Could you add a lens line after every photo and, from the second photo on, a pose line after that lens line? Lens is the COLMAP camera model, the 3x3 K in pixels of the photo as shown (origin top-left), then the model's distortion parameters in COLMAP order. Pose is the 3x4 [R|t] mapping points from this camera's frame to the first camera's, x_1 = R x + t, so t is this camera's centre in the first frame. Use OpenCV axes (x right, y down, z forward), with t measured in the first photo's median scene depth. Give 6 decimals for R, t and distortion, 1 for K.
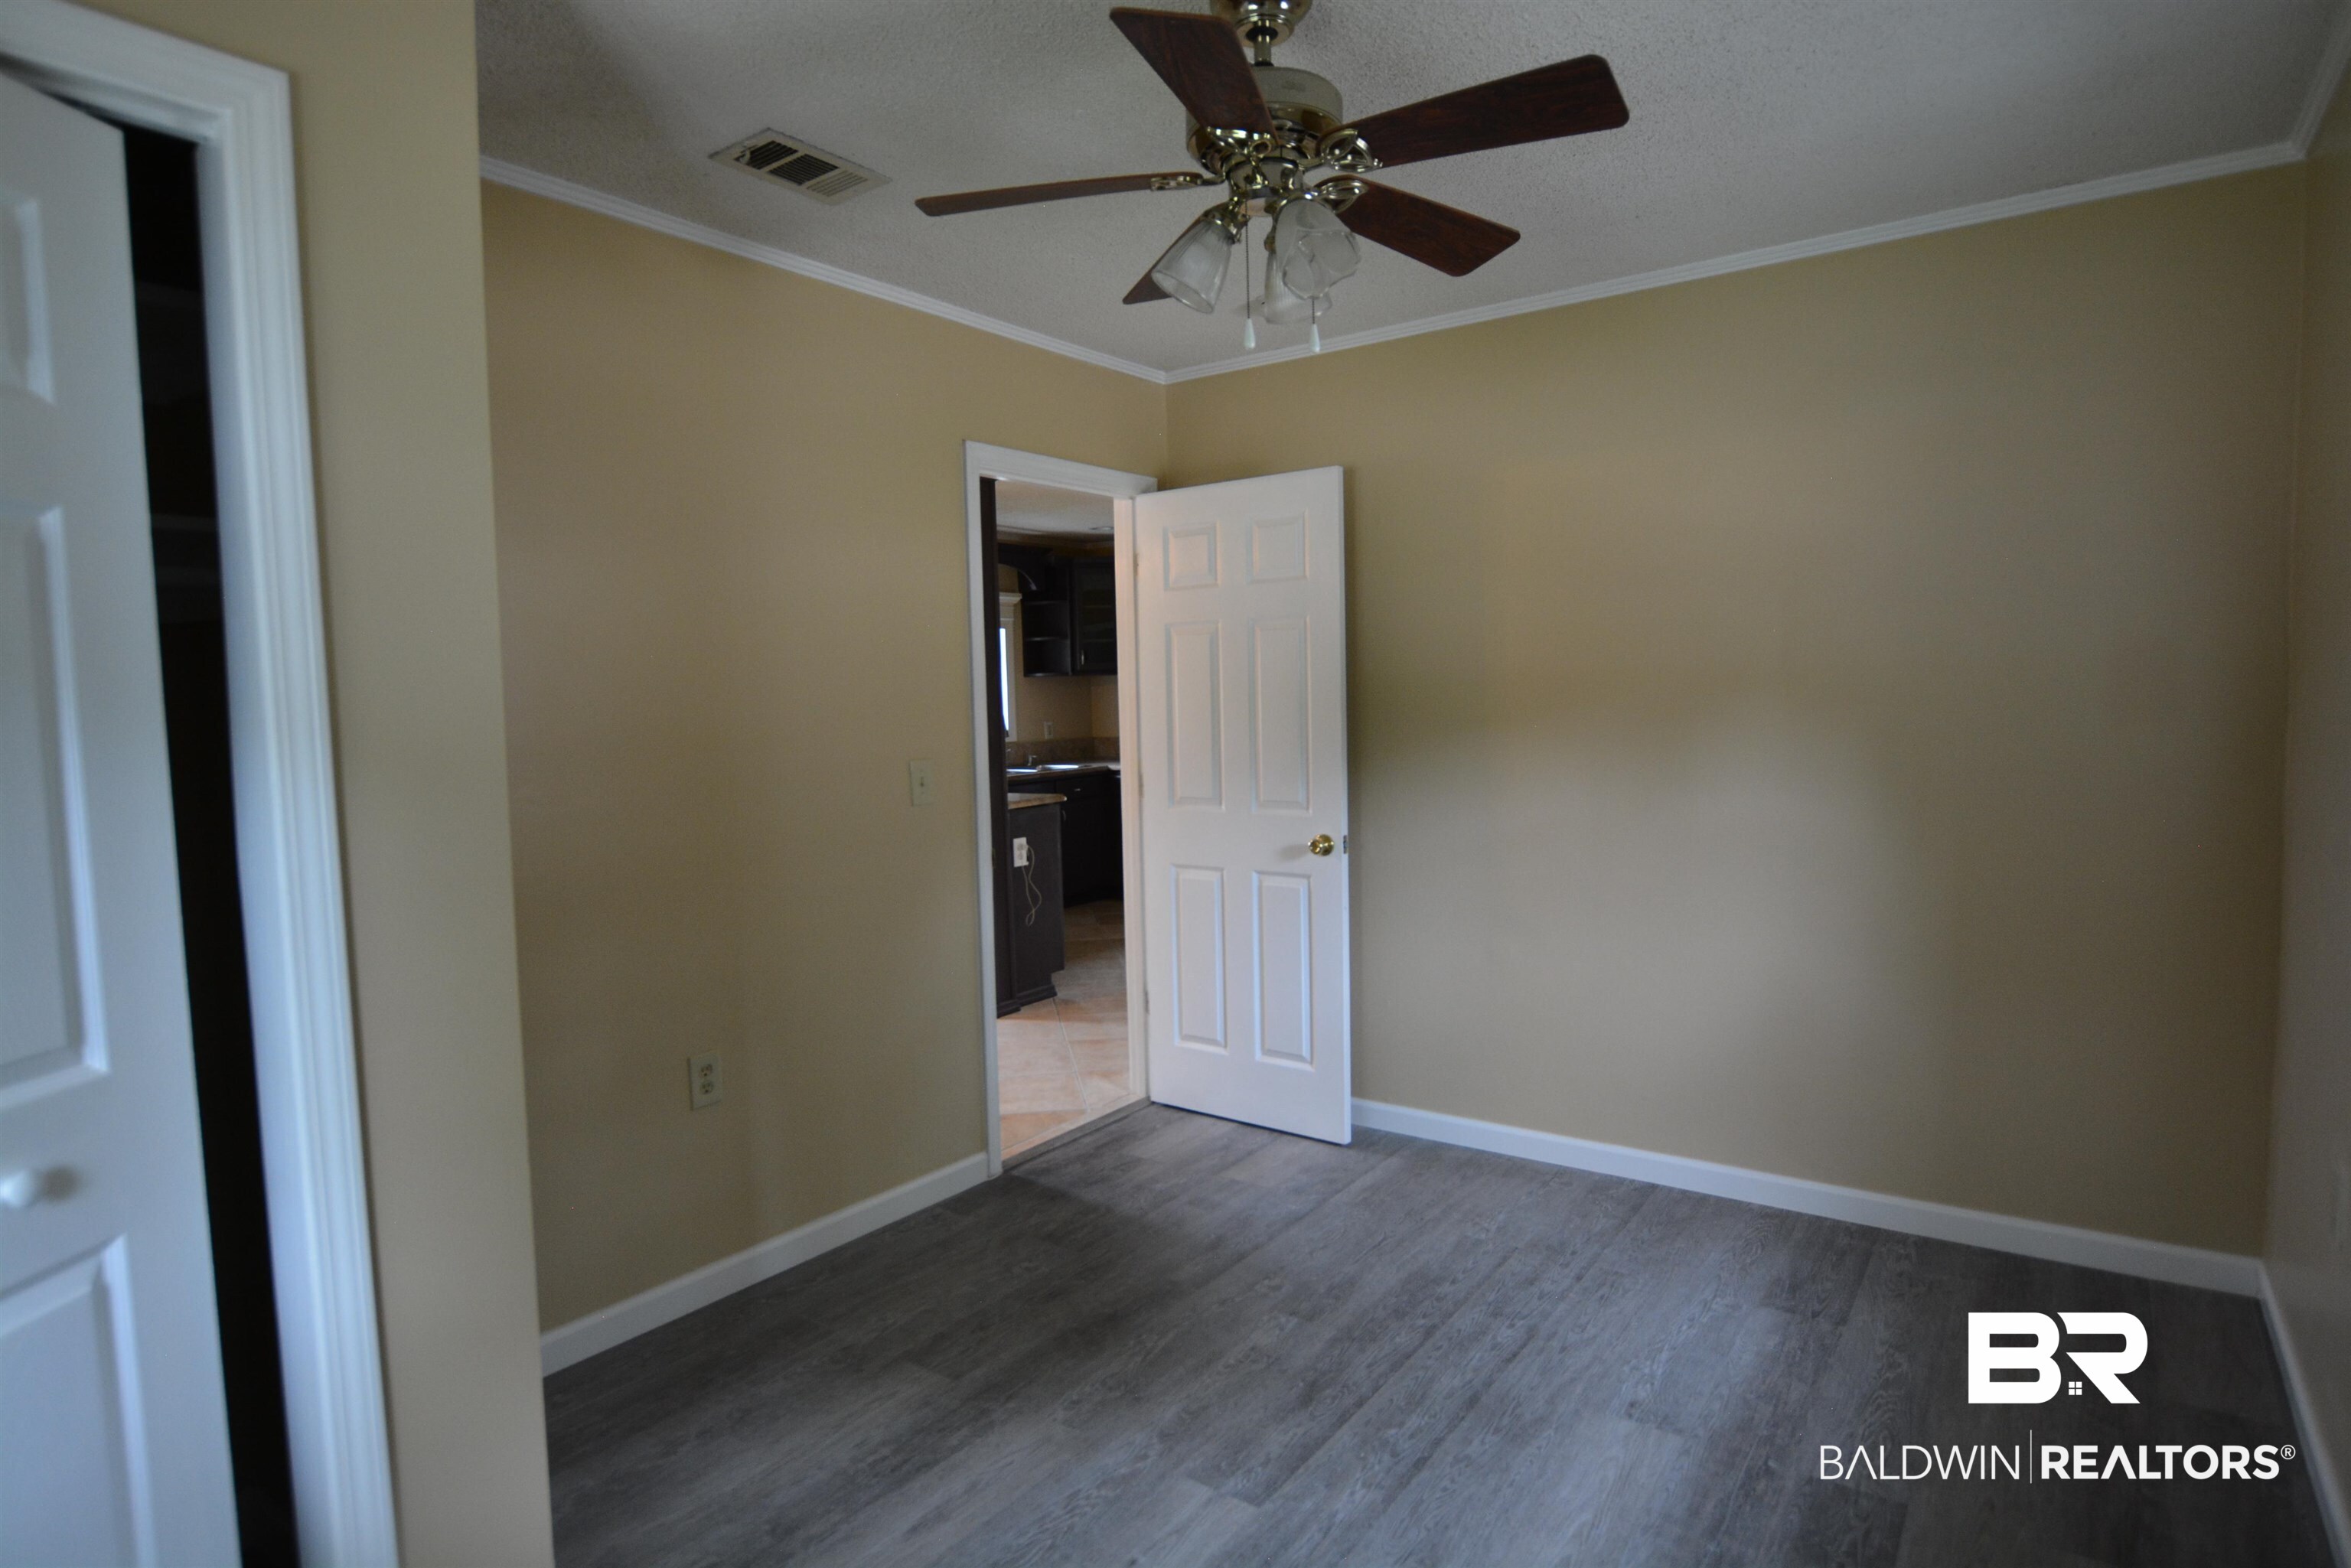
lens RADIAL K [[1262.1, 0, 1167.8], [0, 1262.1, 778.3], [0, 0, 1]] dist [-0.019546, 0.000887]
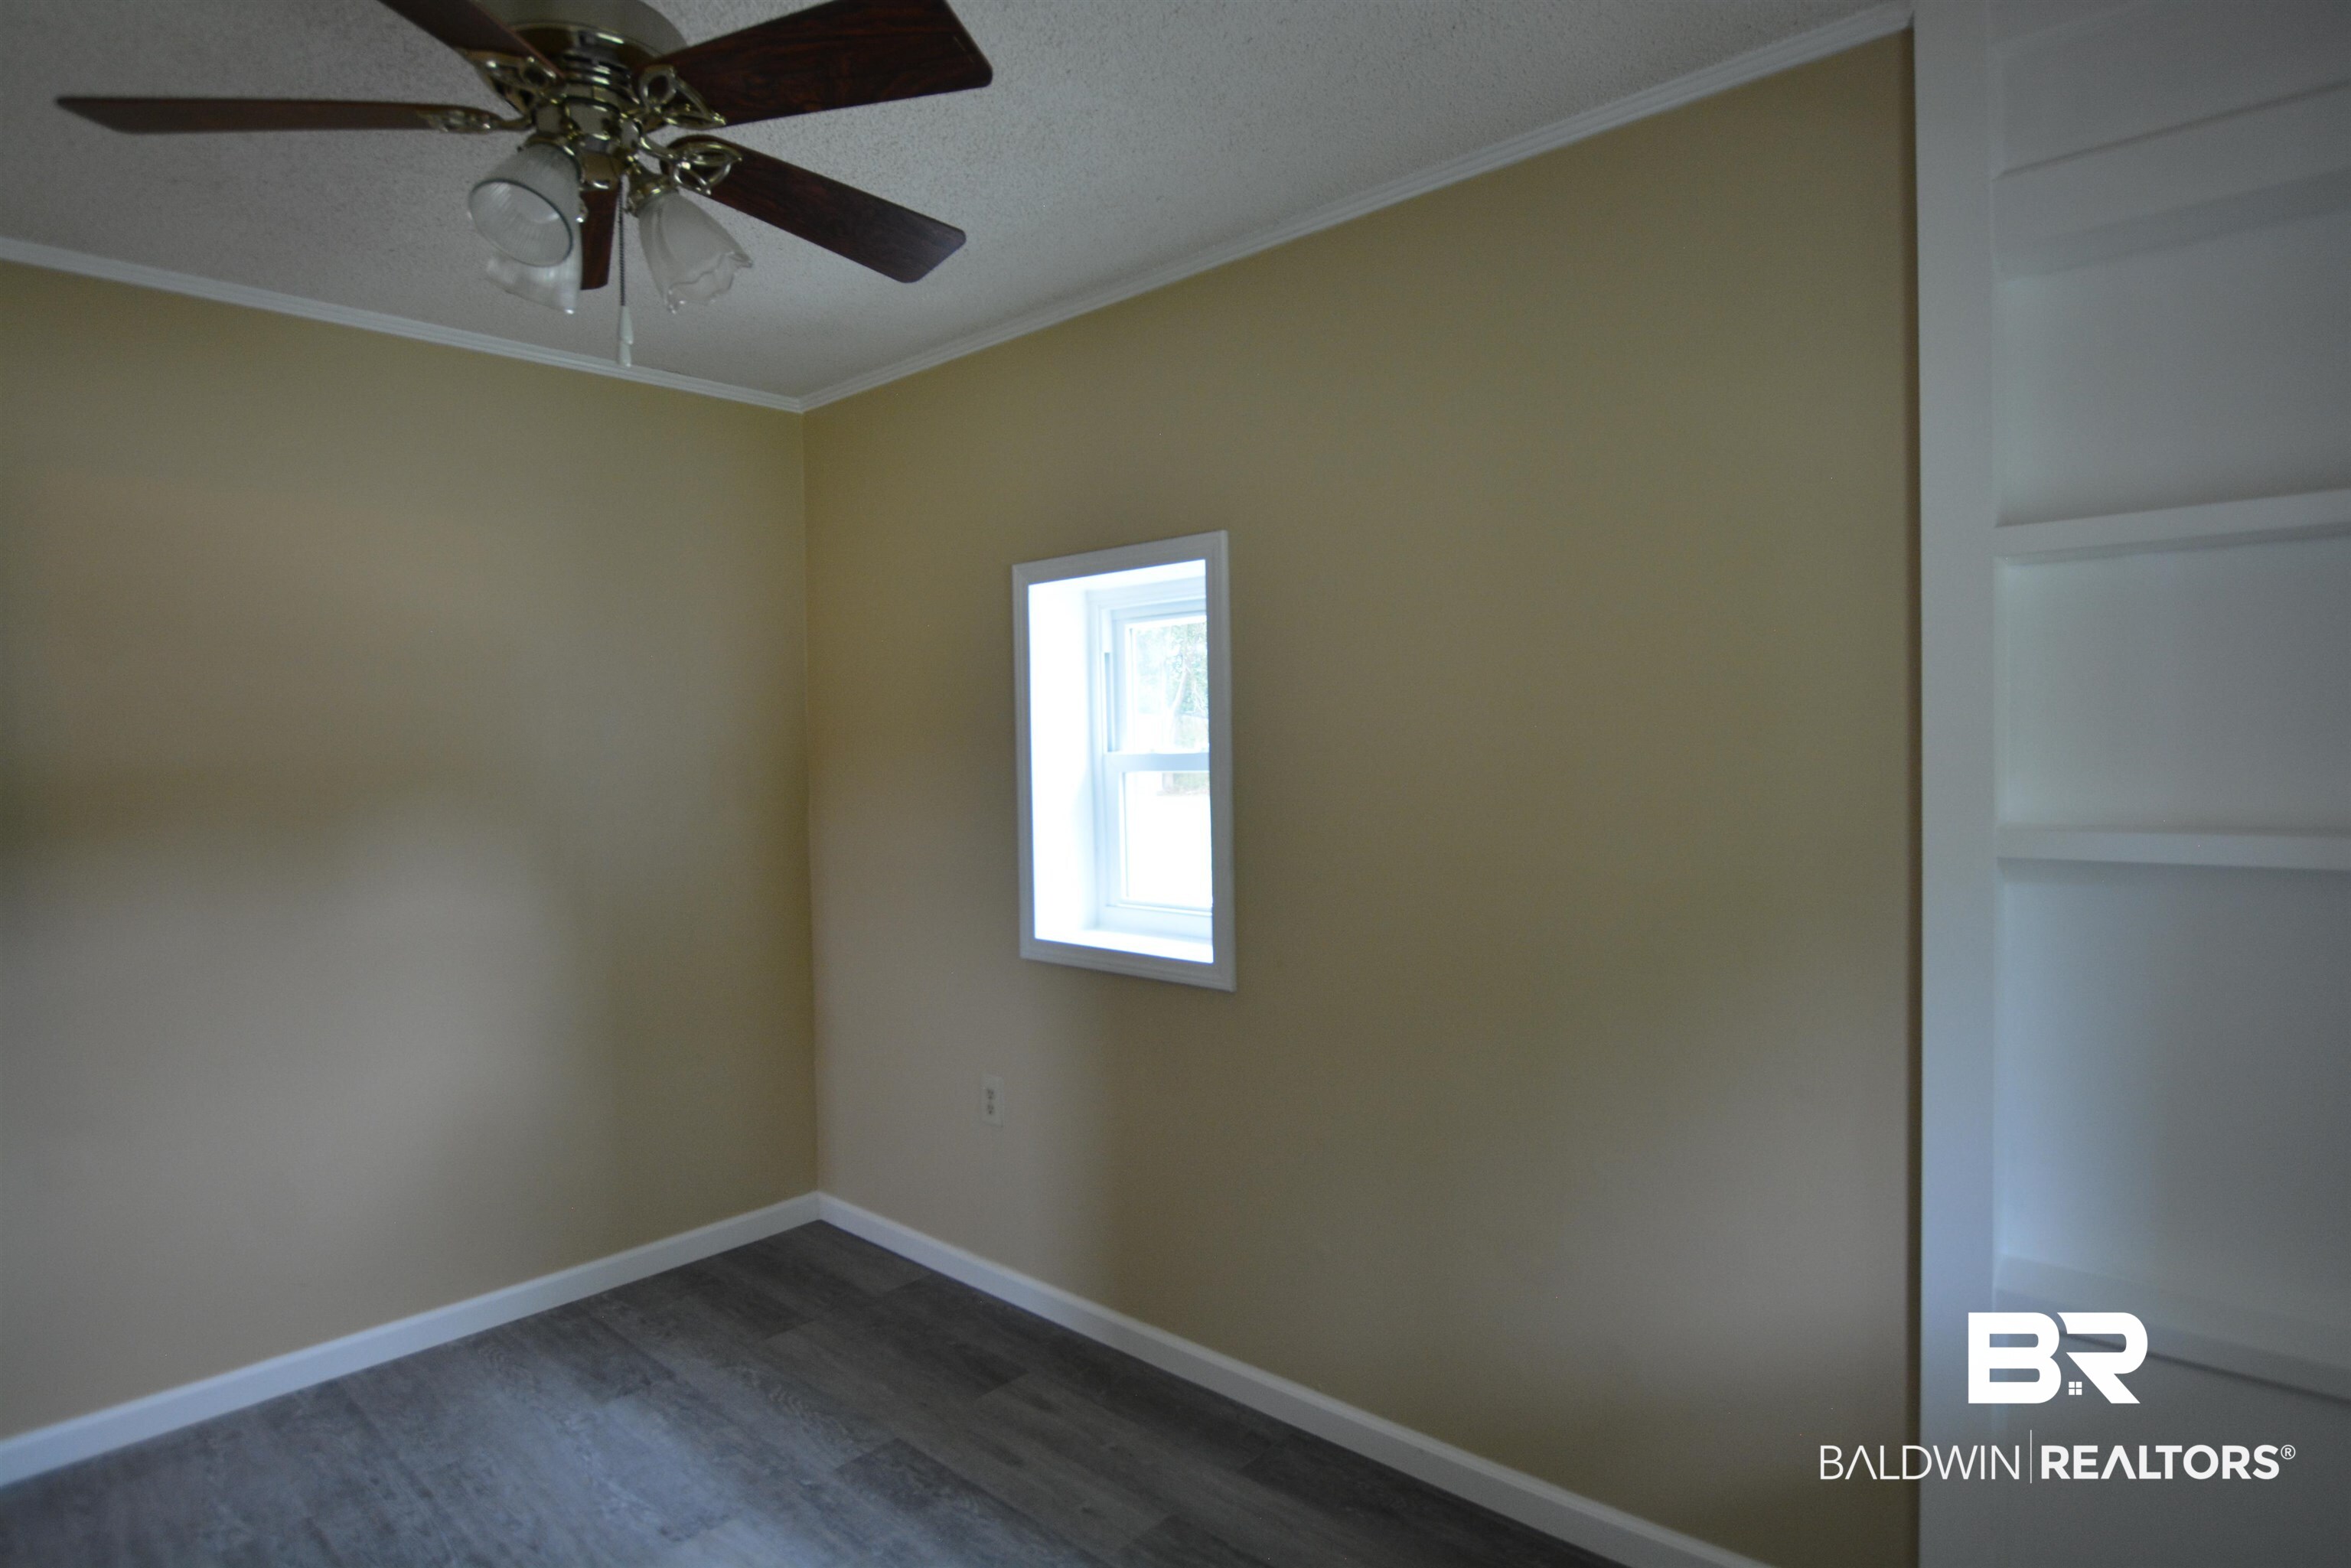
lens RADIAL K [[1264.1, 0, 1167.2], [0, 1264.1, 777.6], [0, 0, 1]] dist [-0.024253, 0.004114]
pose [[0.121404, -0.005484, 0.992588, -0.553632], [0.084425, 0.996418, -0.004821, -0.037432], [-0.989006, 0.084384, 0.121432, 0.483423]]
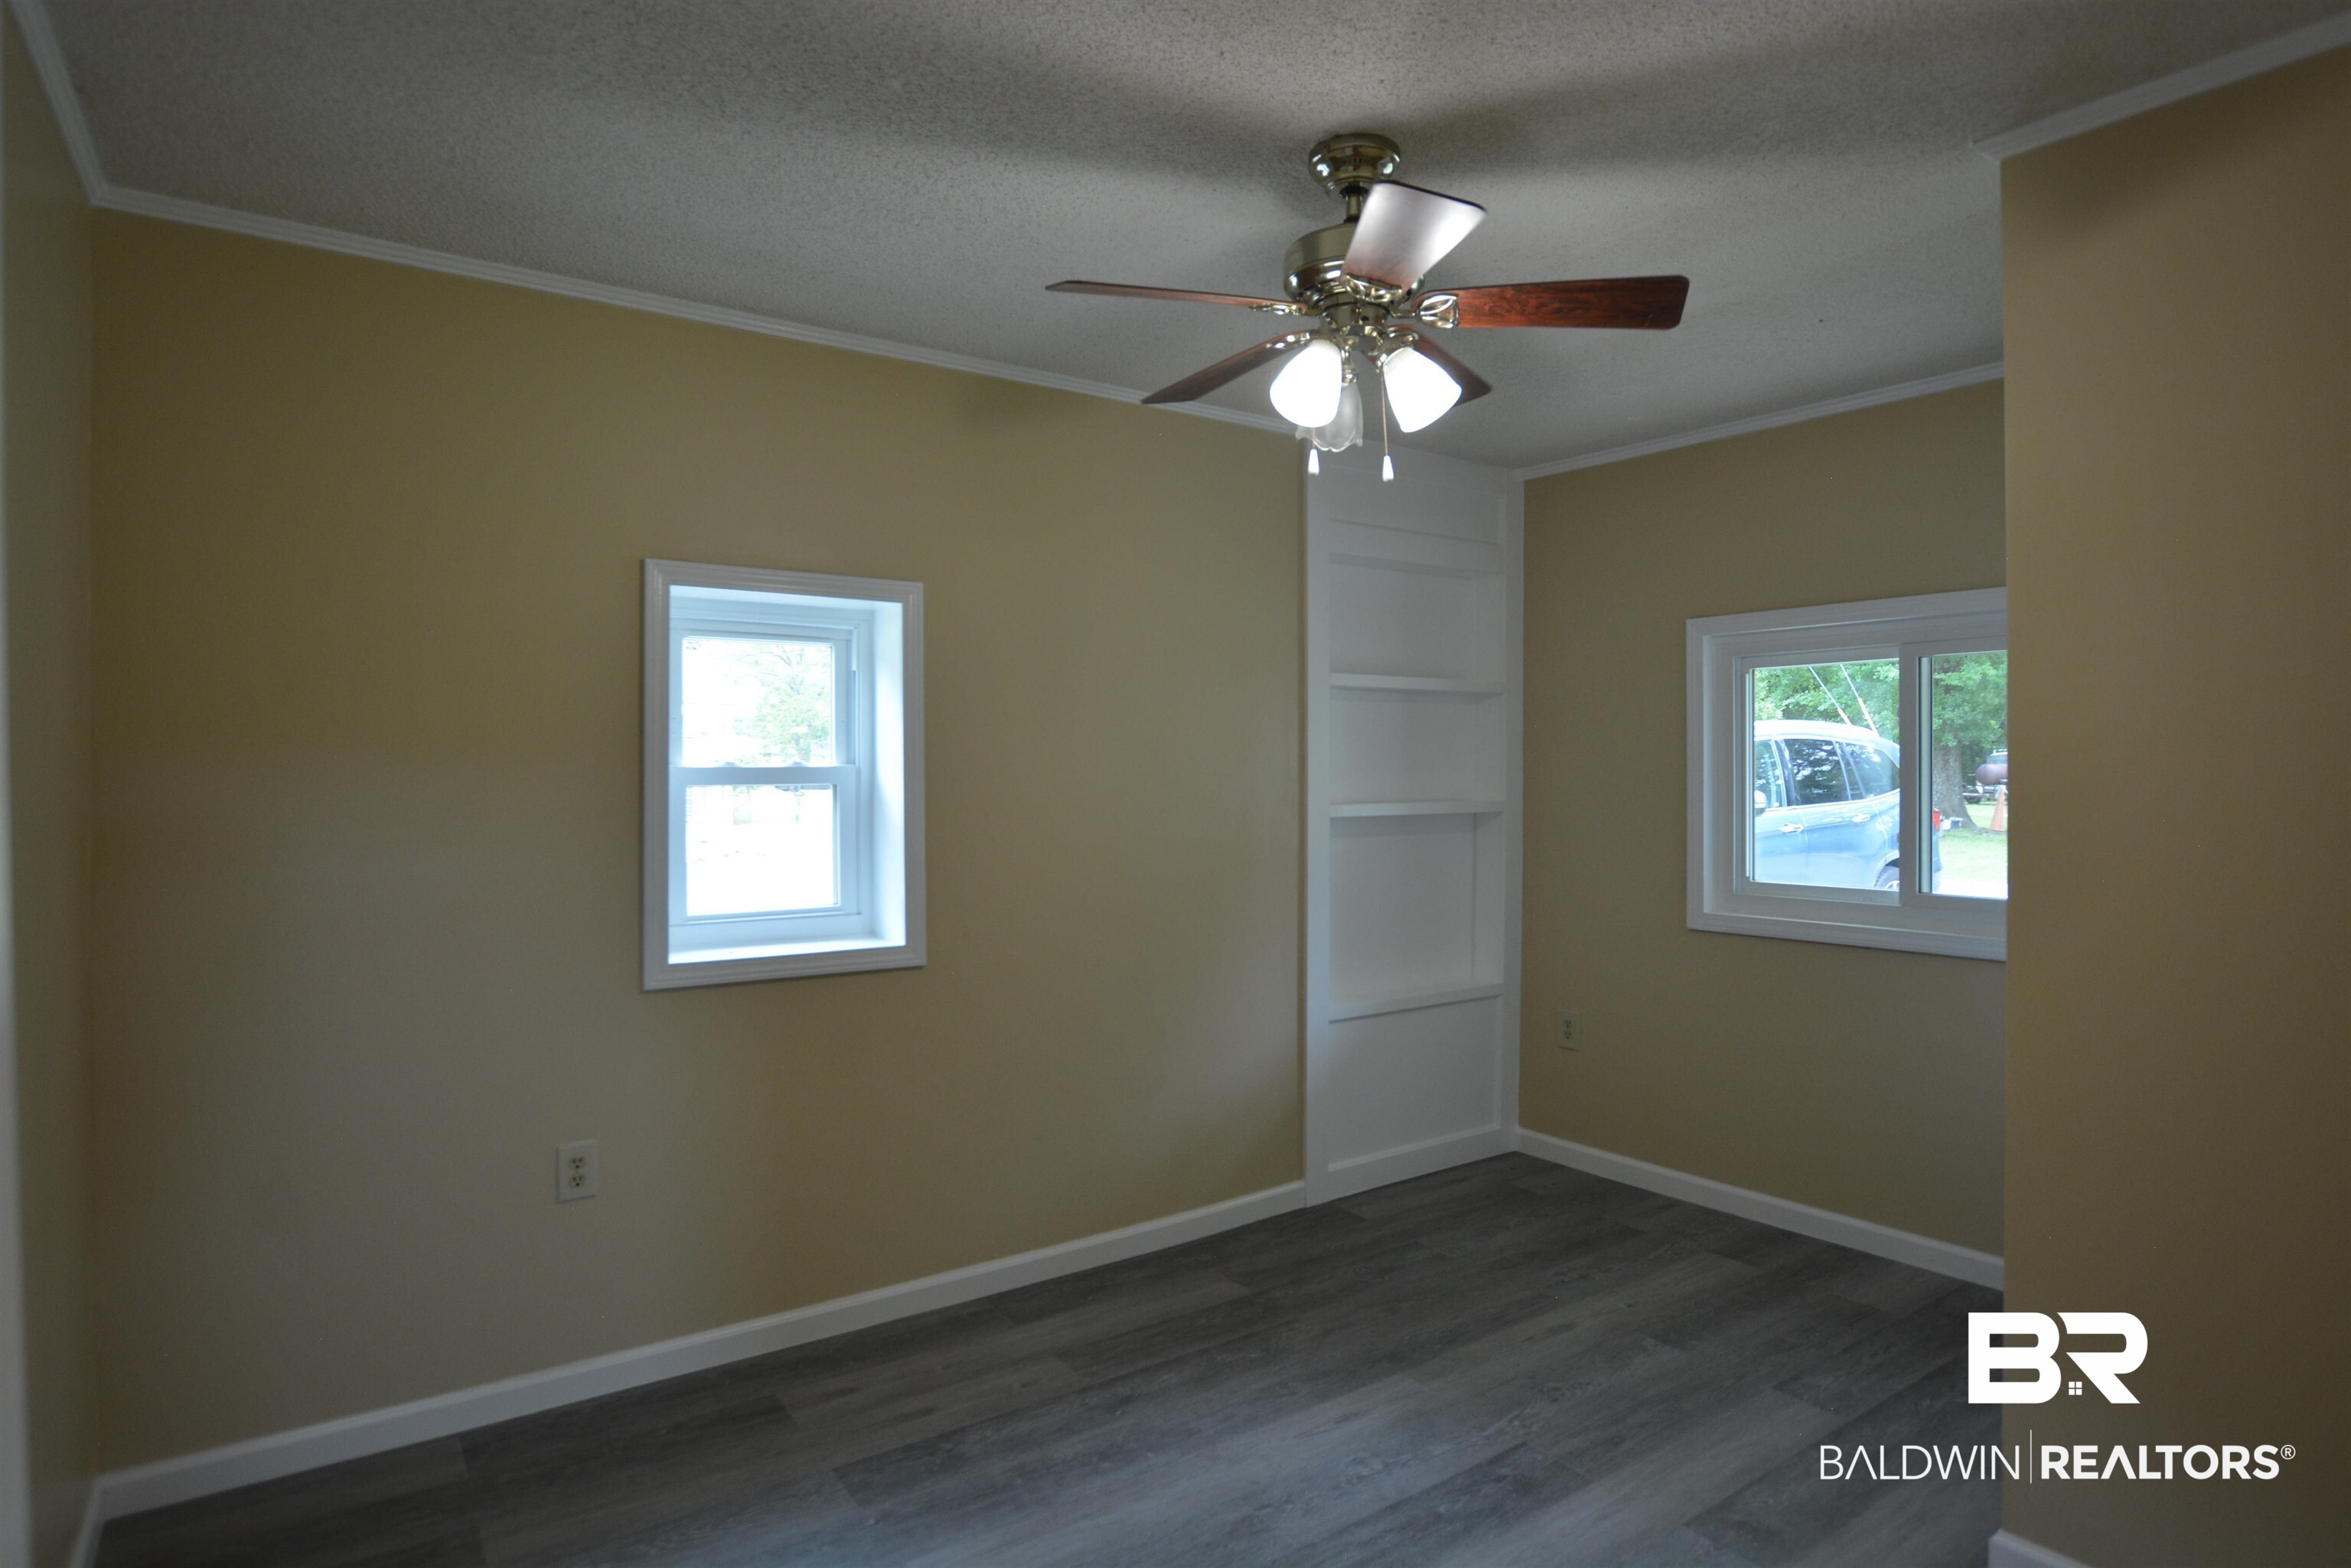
lens RADIAL K [[1264.1, 0, 1167.2], [0, 1264.1, 777.6], [0, 0, 1]] dist [-0.024253, 0.004114]
pose [[-0.943672, 0.020868, 0.330224, -0.107423], [0.043544, 0.997162, 0.061421, -0.123745], [-0.328005, 0.072341, -0.941902, 1.806126]]
